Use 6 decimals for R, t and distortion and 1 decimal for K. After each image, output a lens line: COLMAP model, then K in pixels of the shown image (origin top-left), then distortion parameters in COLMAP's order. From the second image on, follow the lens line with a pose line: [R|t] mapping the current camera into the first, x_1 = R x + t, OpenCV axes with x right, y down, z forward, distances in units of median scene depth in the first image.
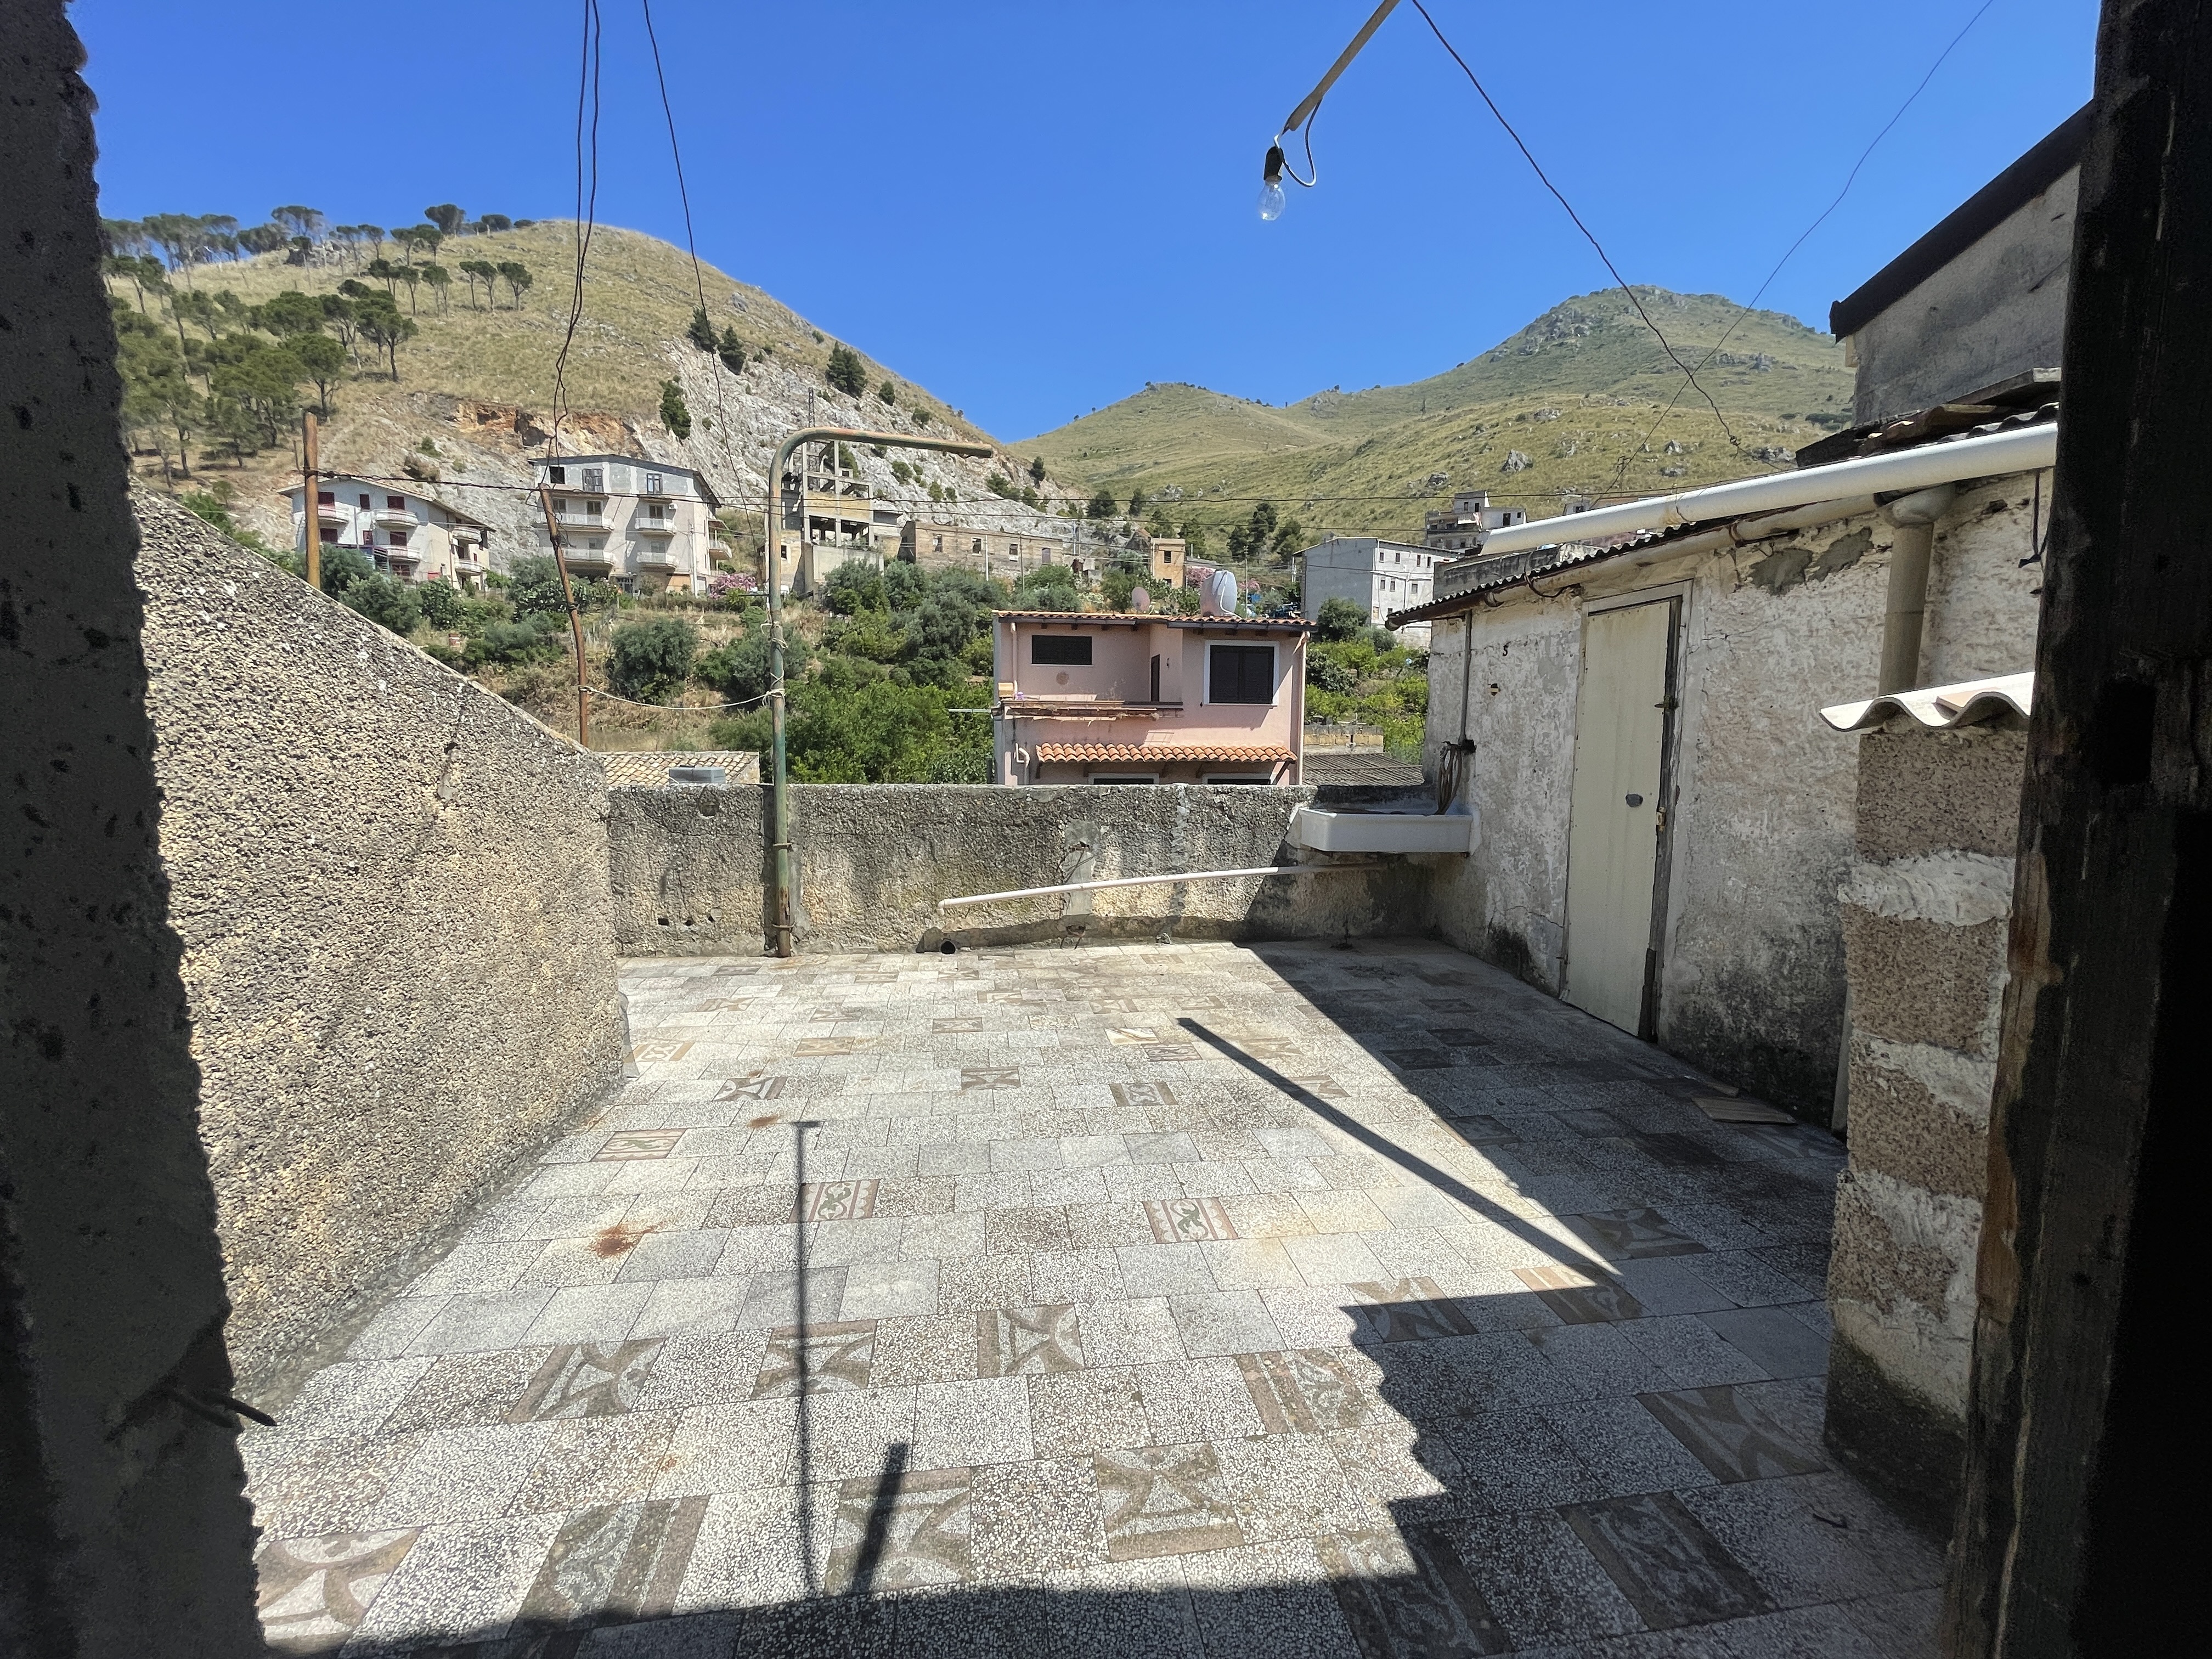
lens RADIAL K [[943.4, 0, 1106.0], [0, 943.4, 829.5], [0, 0, 1]] dist [0.001297, -0.007896]
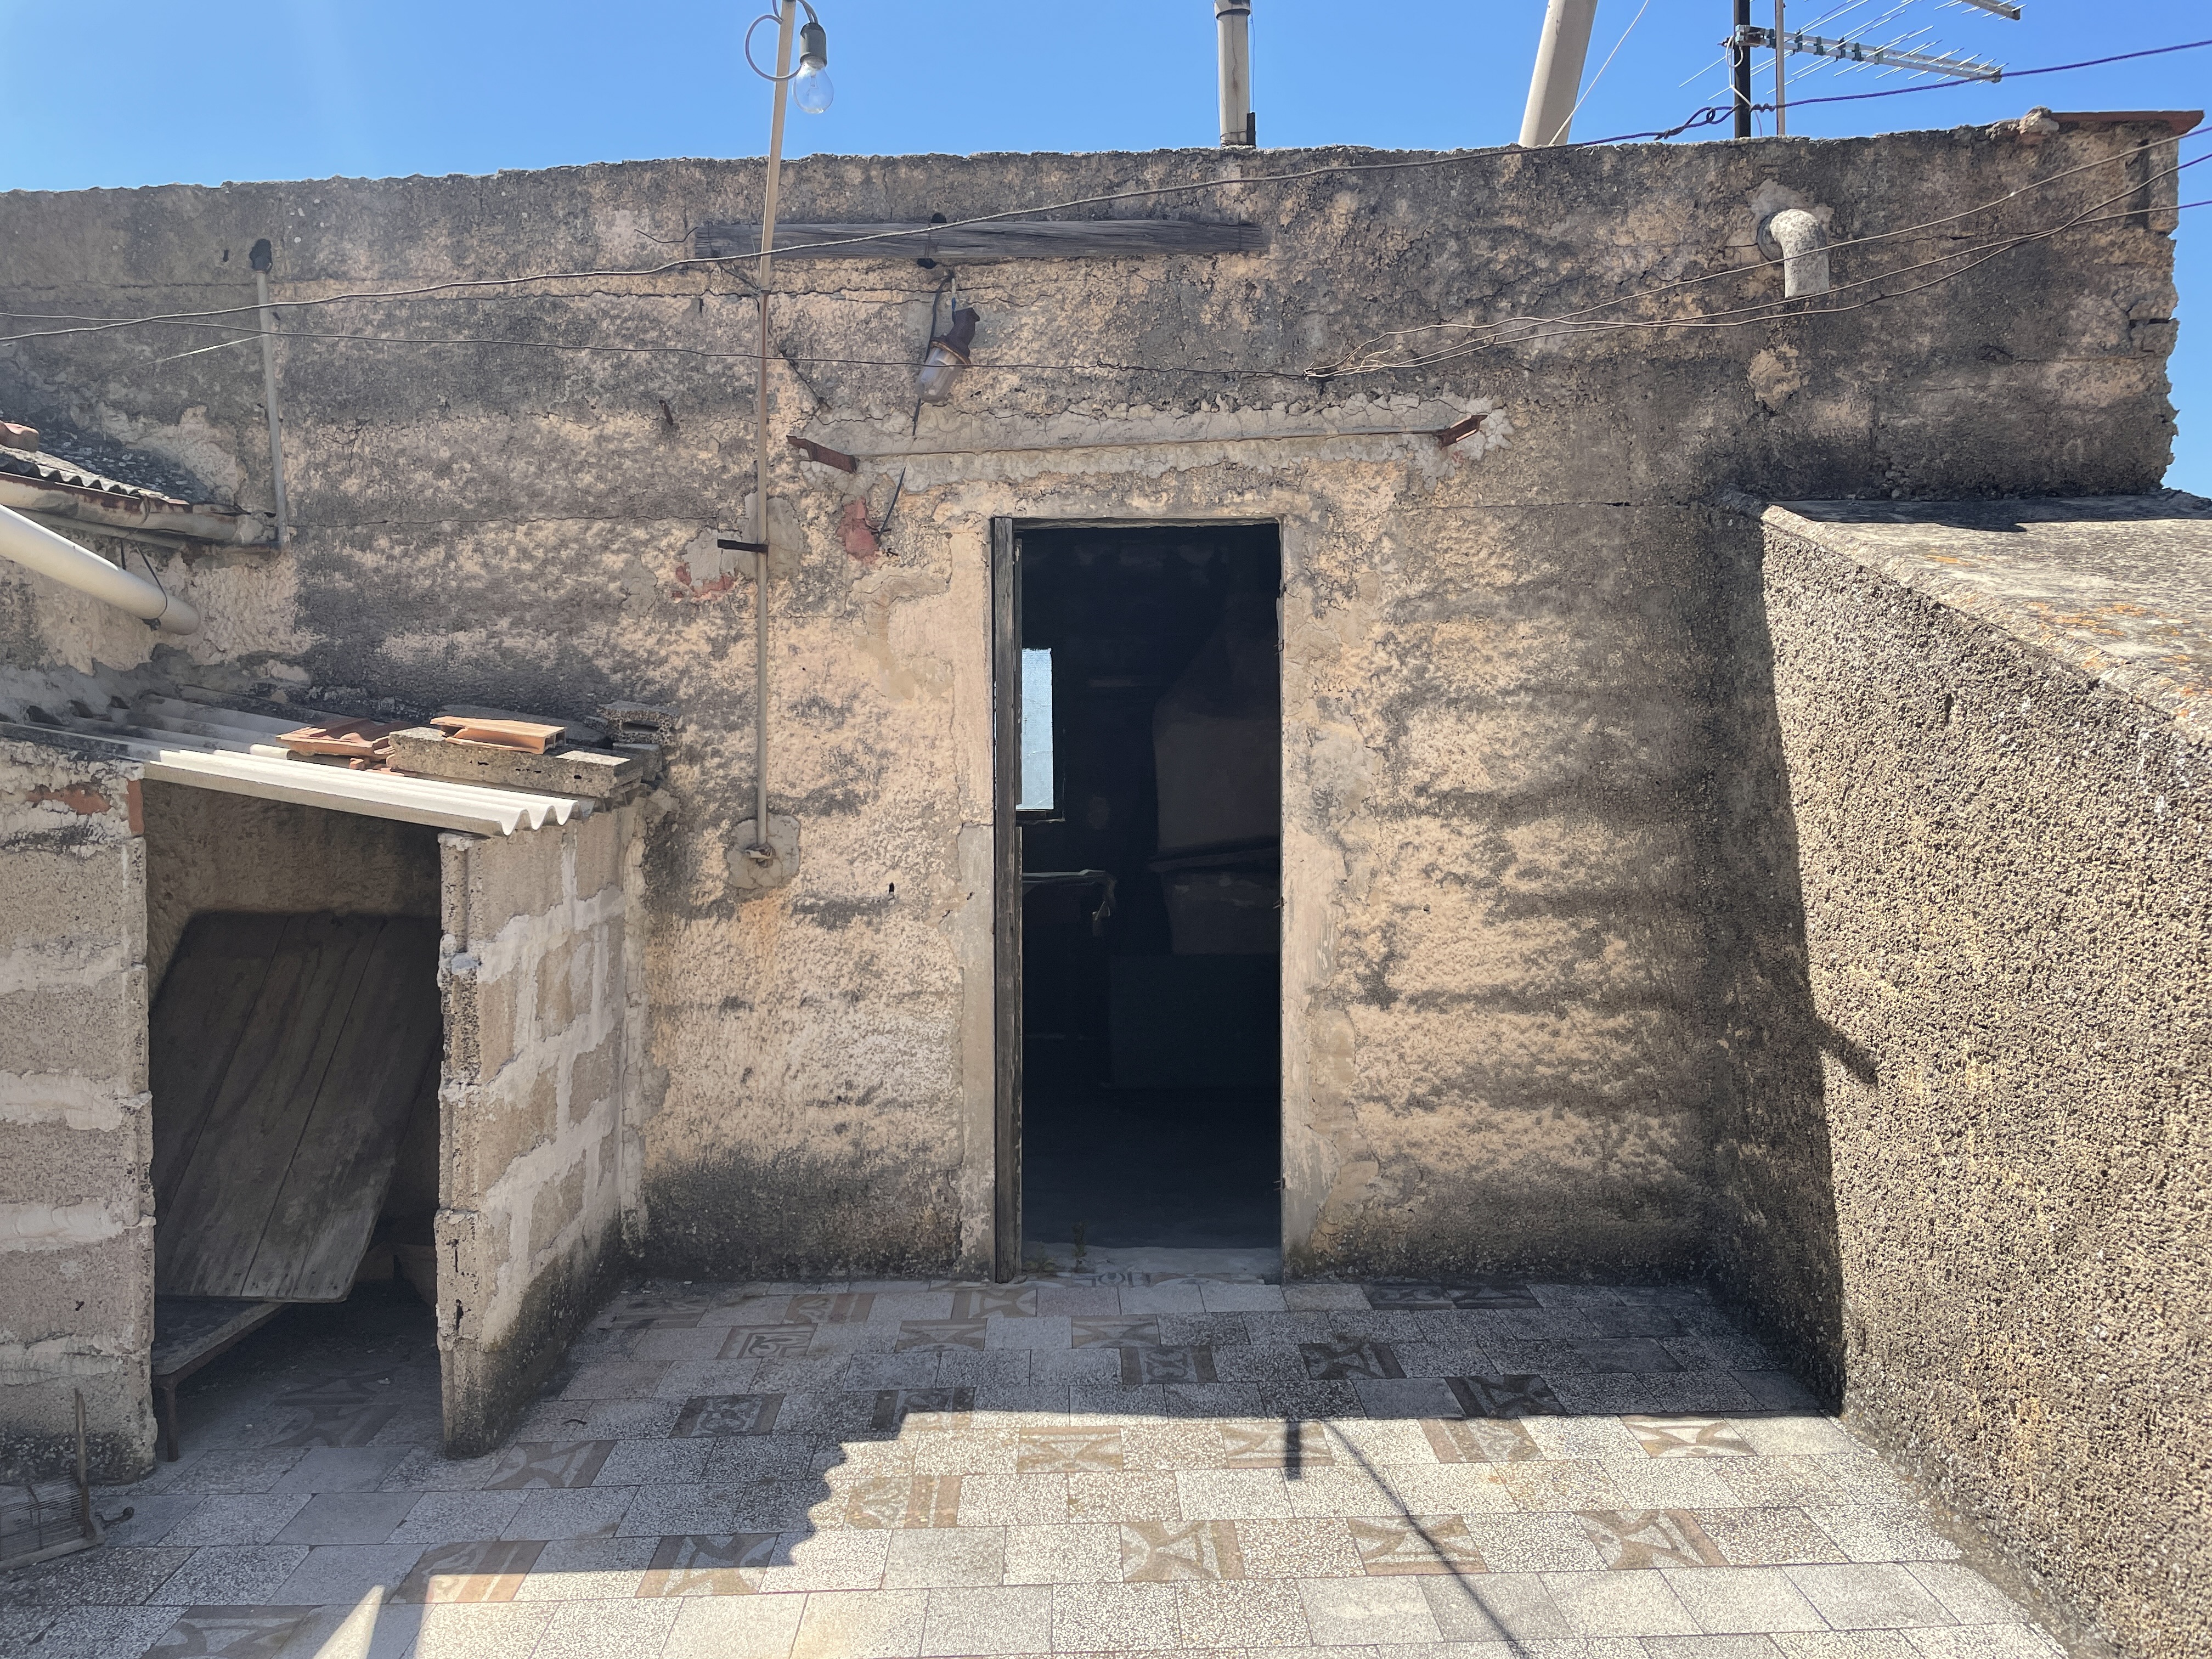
lens RADIAL K [[1665.7, 0, 1077.4], [0, 1665.7, 801.3], [0, 0, 1]] dist [0.083801, -0.115206]
pose [[-0.991058, -0.006294, 0.133283, -0.149741], [0.011908, 0.990729, 0.135330, -0.275449], [-0.132899, 0.135707, -0.981795, 1.921779]]
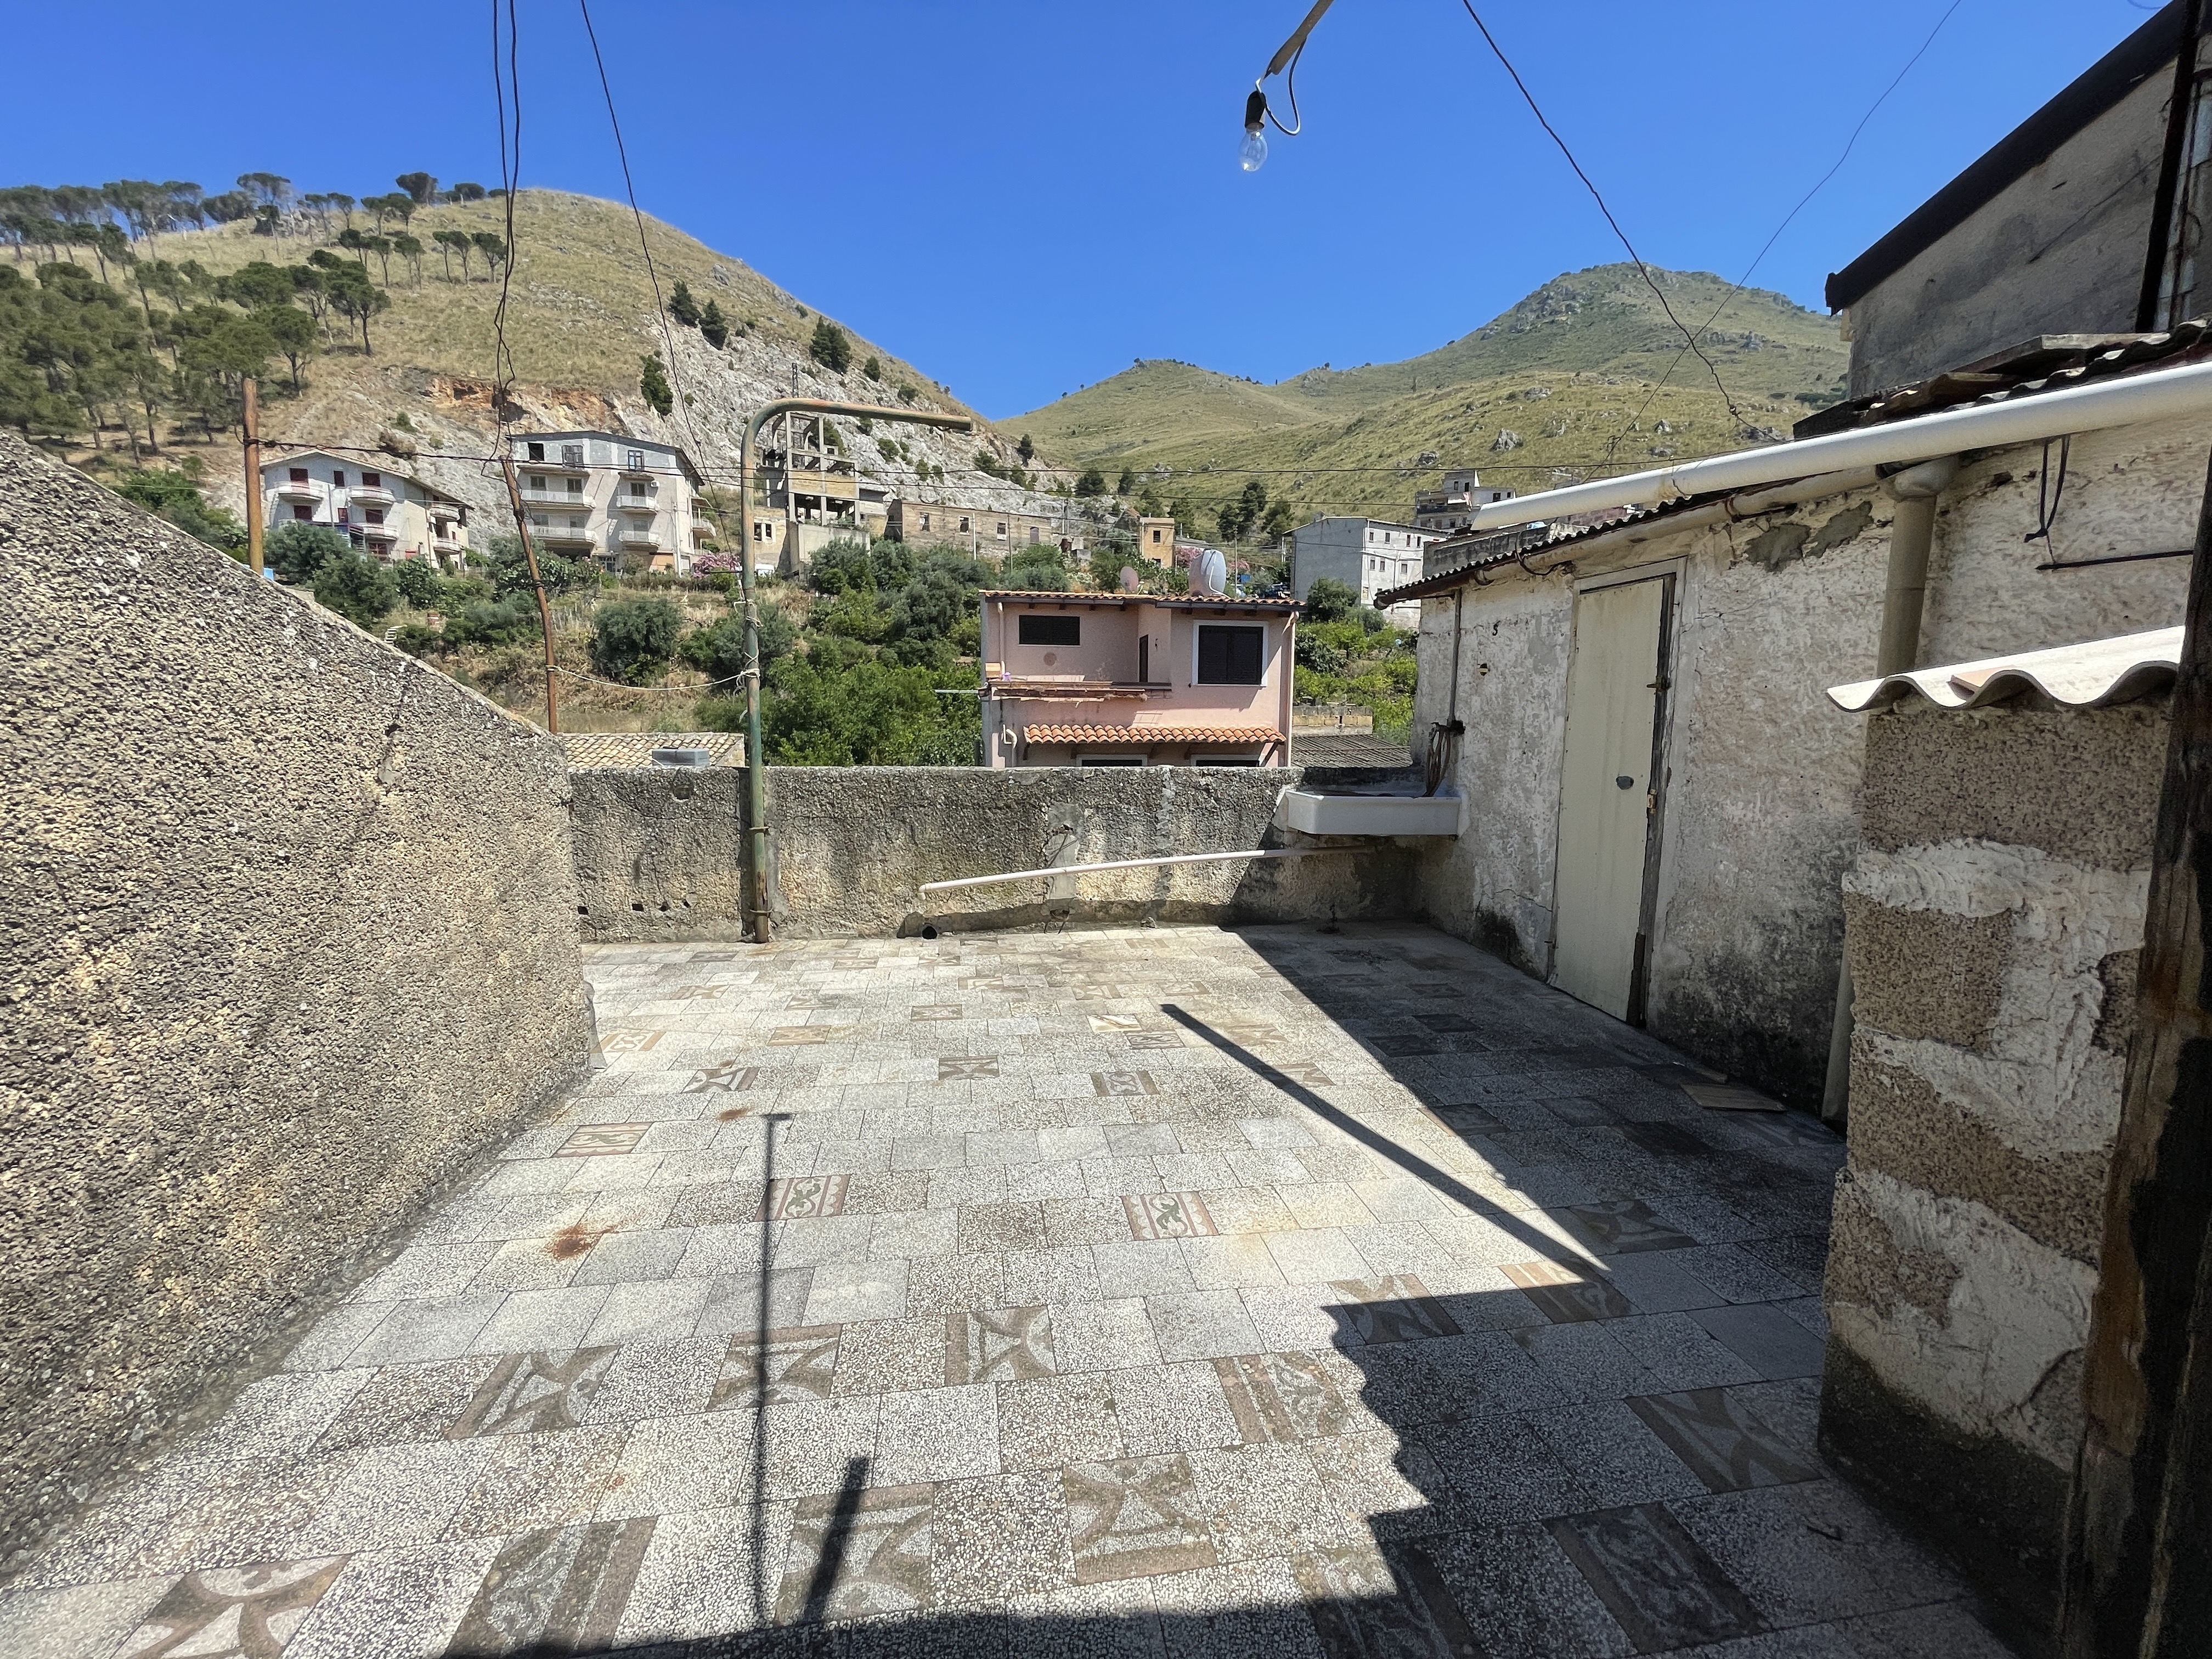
lens RADIAL K [[943.4, 0, 1106.0], [0, 943.4, 829.5], [0, 0, 1]] dist [0.001297, -0.007896]
pose [[0.999941, -0.001661, 0.010769, 0.014343], [0.001448, 0.999804, 0.019722, -0.003355], [-0.010800, -0.019706, 0.999747, 0.035498]]
